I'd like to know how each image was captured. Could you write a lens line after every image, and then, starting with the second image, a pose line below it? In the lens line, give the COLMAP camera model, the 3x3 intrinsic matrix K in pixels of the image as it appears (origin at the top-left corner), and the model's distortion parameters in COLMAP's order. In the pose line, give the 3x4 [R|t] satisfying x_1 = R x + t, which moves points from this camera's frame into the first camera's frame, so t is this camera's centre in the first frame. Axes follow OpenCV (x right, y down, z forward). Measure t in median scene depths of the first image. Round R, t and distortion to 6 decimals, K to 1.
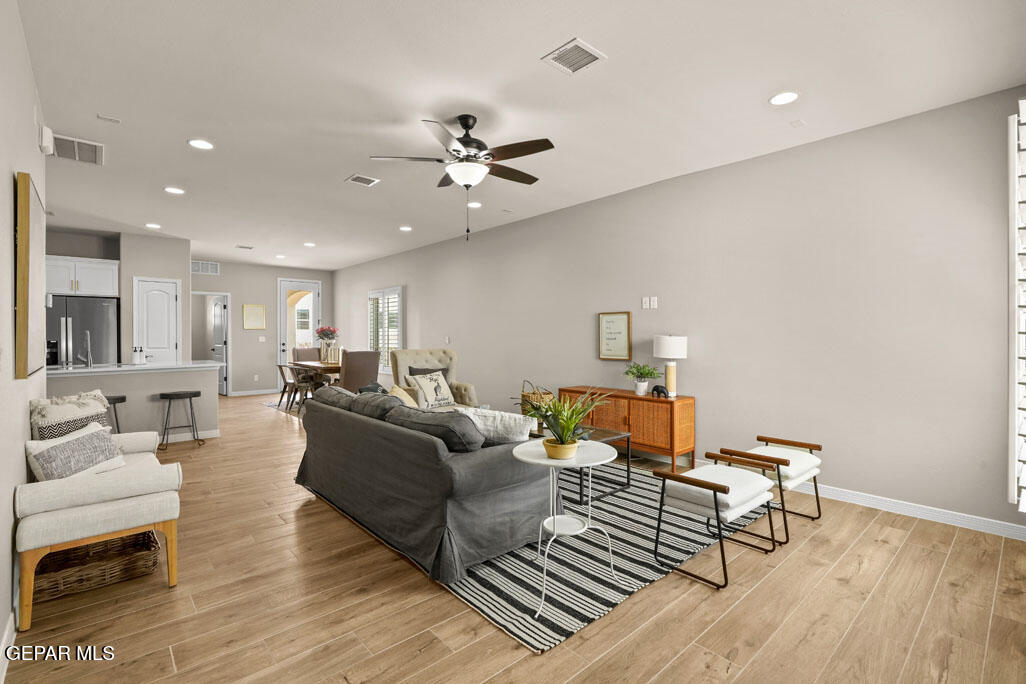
lens RADIAL K [[473.1, 0, 514.6], [0, 473.1, 340.7], [0, 0, 1]] dist [-0.009941, 0.005165]
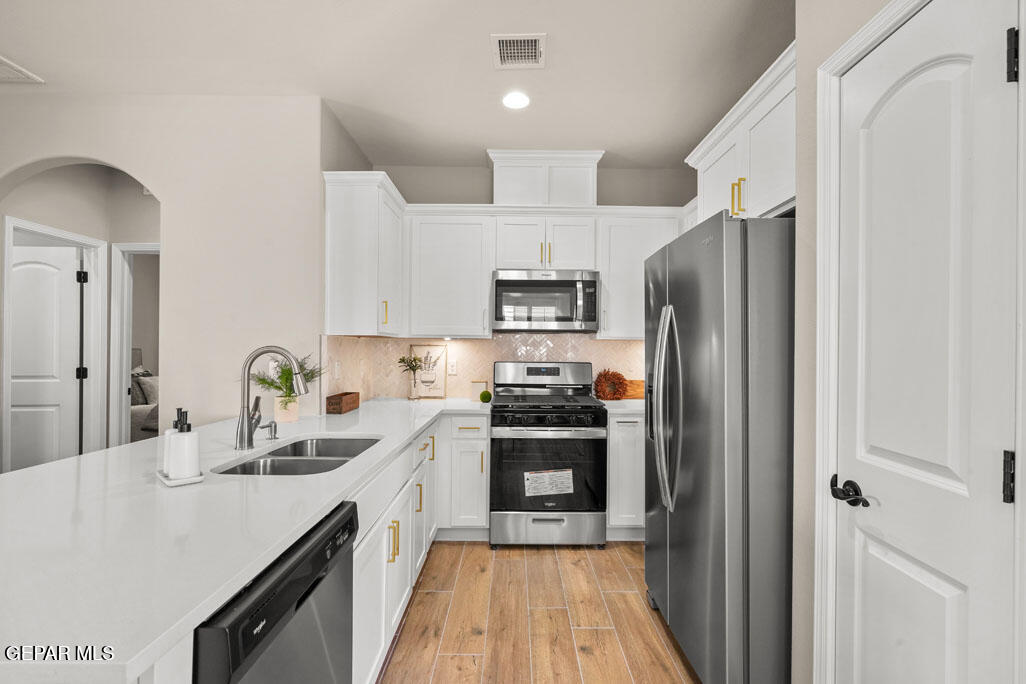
lens RADIAL K [[463.0, 0, 514.7], [0, 463.0, 343.4], [0, 0, 1]] dist [-0.012129, 0.005897]
pose [[-0.660155, -0.009427, -0.751070, -0.588253], [-0.015700, 0.999876, 0.001249, -0.020546], [0.750966, 0.012617, -0.660221, 1.044882]]
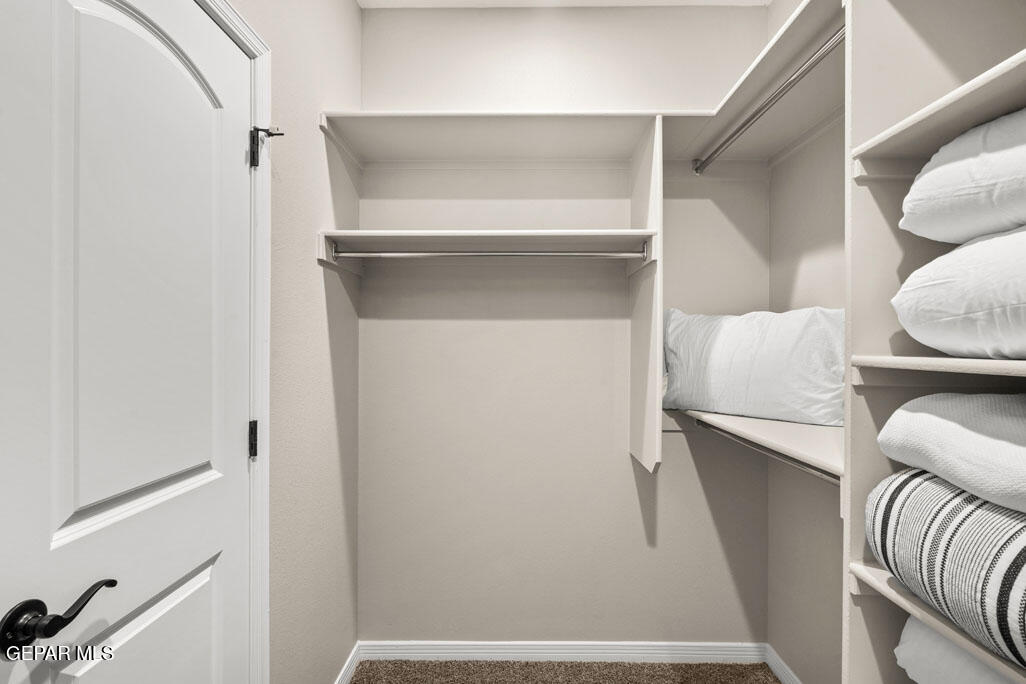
lens RADIAL K [[463.0, 0, 514.7], [0, 463.0, 343.4], [0, 0, 1]] dist [-0.012129, 0.005897]
pose [[0.672335, 0.005136, 0.740229, -0.822040], [0.008076, 0.999866, -0.014273, -0.020506], [-0.740203, 0.015574, 0.672203, 0.877162]]
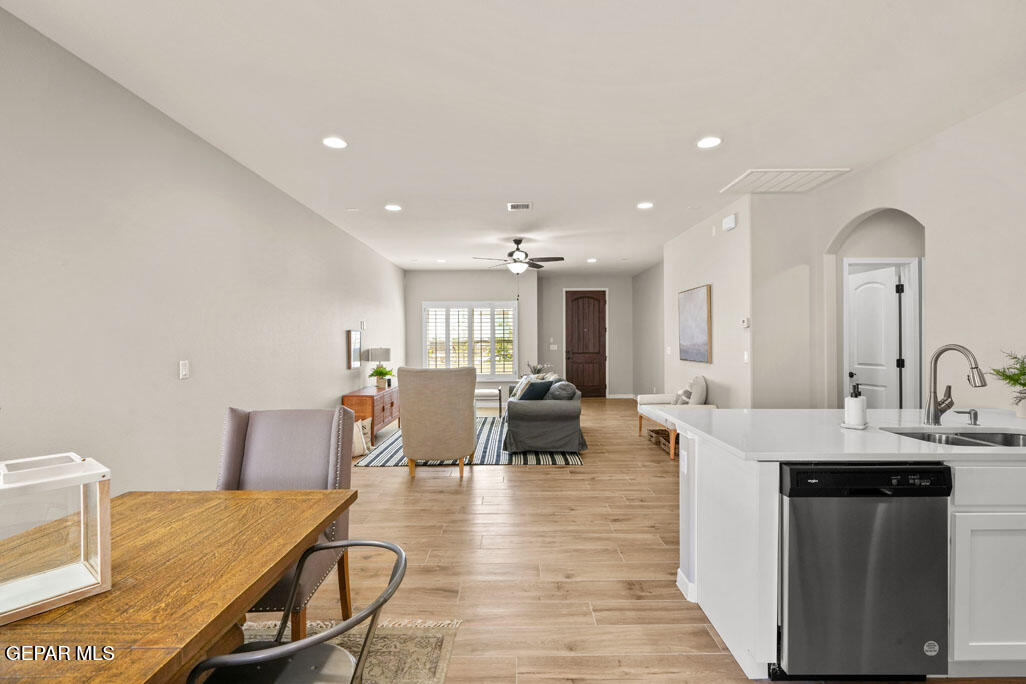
lens RADIAL K [[463.0, 0, 514.7], [0, 463.0, 343.4], [0, 0, 1]] dist [-0.012129, 0.005897]
pose [[-0.750122, 0.002695, 0.661294, -0.677975], [0.016937, 0.999742, 0.015137, -0.027368], [-0.661082, 0.022555, -0.749975, 1.208748]]
